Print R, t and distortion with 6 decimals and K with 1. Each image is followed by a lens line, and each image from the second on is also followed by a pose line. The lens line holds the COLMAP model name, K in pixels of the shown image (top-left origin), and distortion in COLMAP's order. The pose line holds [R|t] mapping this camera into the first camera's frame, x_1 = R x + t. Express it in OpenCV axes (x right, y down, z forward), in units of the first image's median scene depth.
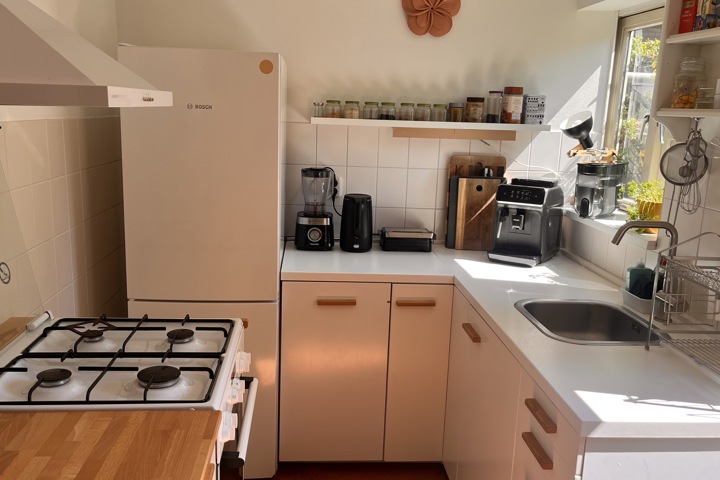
lens RADIAL K [[640.5, 0, 360.0], [0, 640.5, 240.0], [0, 0, 1]] dist [0.006663, -0.000292]
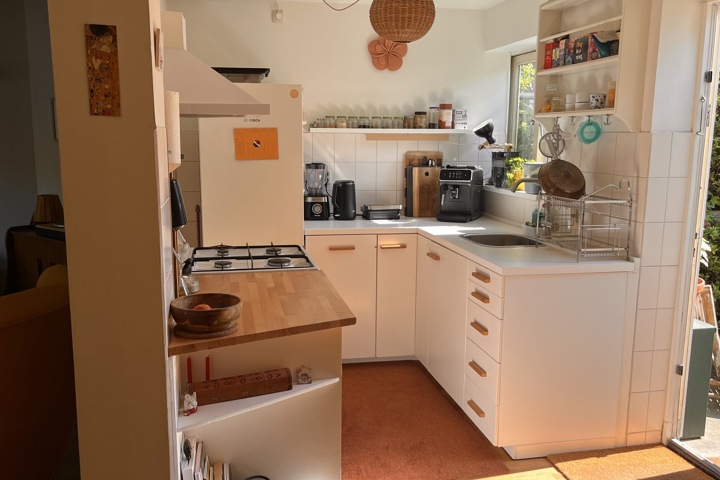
lens RADIAL K [[640.5, 0, 360.0], [0, 640.5, 240.0], [0, 0, 1]] dist [0.006663, -0.000292]
pose [[0.990927, -0.049992, 0.124754, -0.157637], [0.054676, 0.997911, -0.034410, 0.114810], [-0.122773, 0.040919, 0.991591, -0.430838]]
